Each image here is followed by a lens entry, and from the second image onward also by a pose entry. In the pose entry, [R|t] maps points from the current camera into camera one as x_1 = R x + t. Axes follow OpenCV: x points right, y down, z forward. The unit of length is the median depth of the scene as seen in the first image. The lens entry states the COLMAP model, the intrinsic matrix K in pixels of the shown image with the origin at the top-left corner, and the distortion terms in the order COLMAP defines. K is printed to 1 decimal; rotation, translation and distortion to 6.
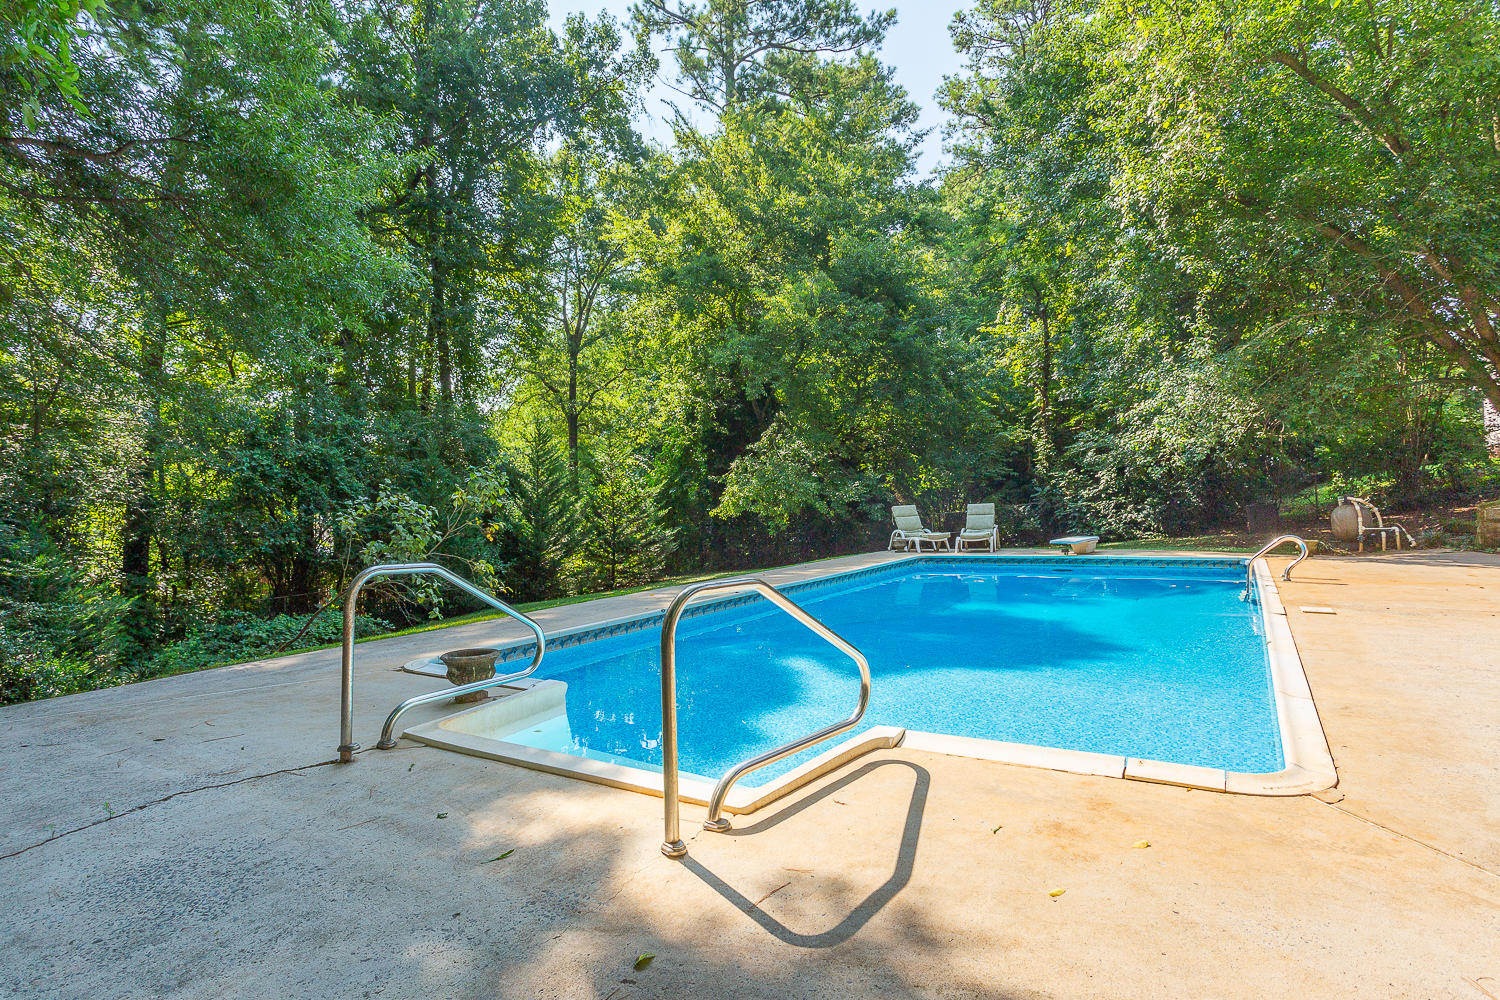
lens RADIAL K [[757.6, 0, 744.4], [0, 757.6, 500.7], [0, 0, 1]] dist [0.001781, 0.000073]
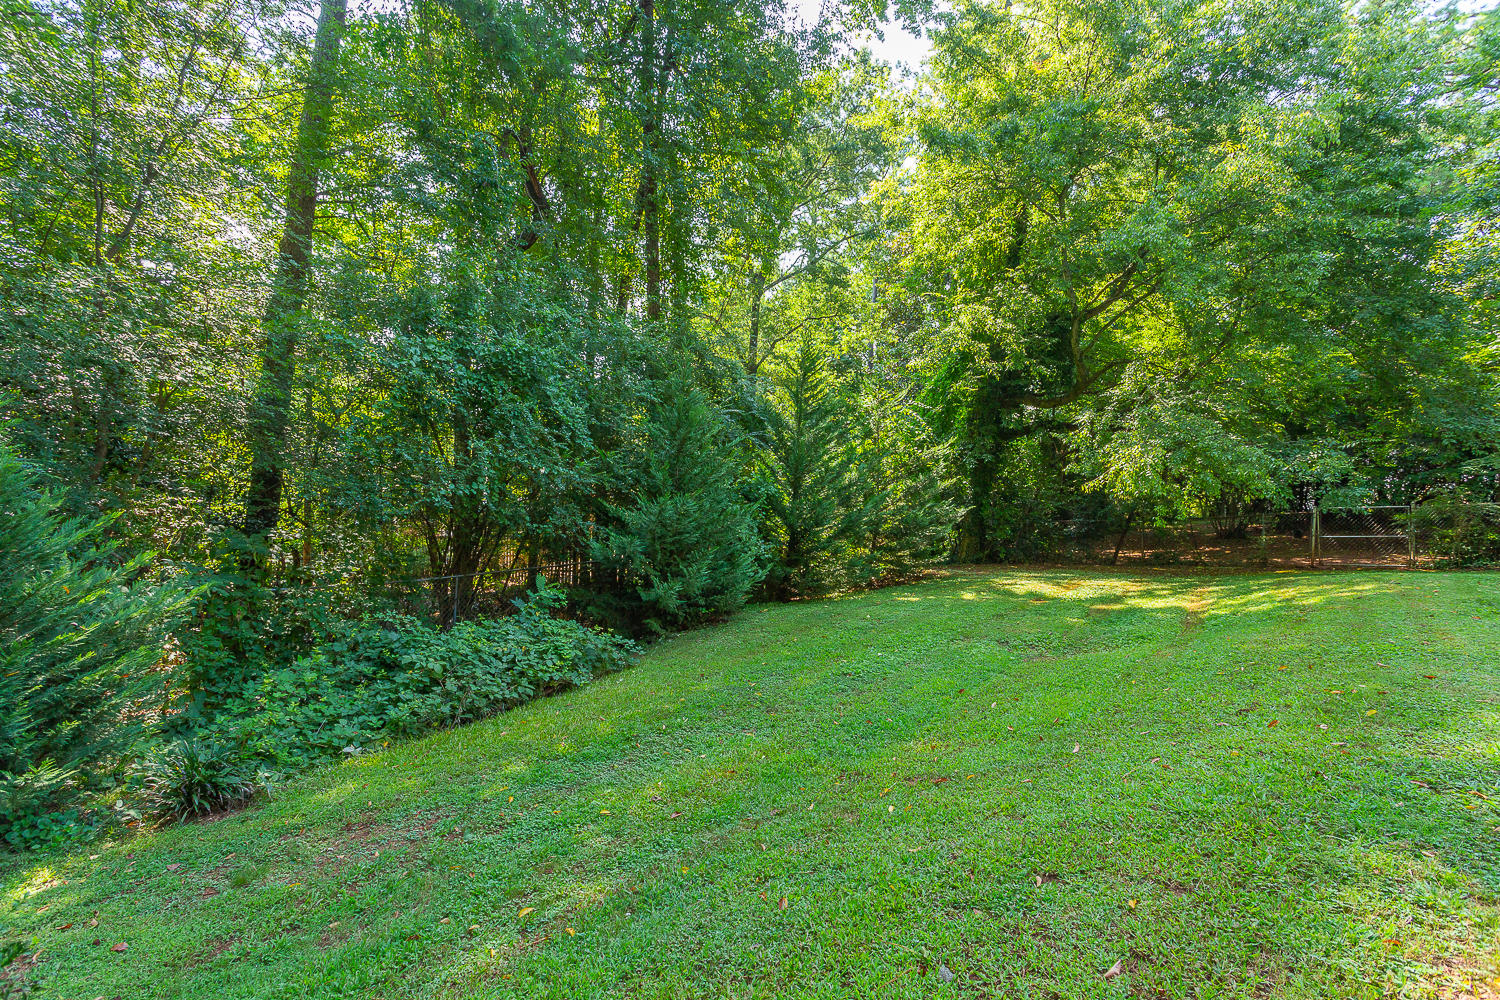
lens RADIAL K [[709.1, 0, 750.1], [0, 709.1, 495.5], [0, 0, 1]] dist [0.005667, 0.000044]
pose [[0.992073, 0.061008, -0.109861, -0.313639], [-0.058124, 0.997880, 0.029267, 0.026629], [0.111414, -0.022649, 0.993516, 0.453638]]
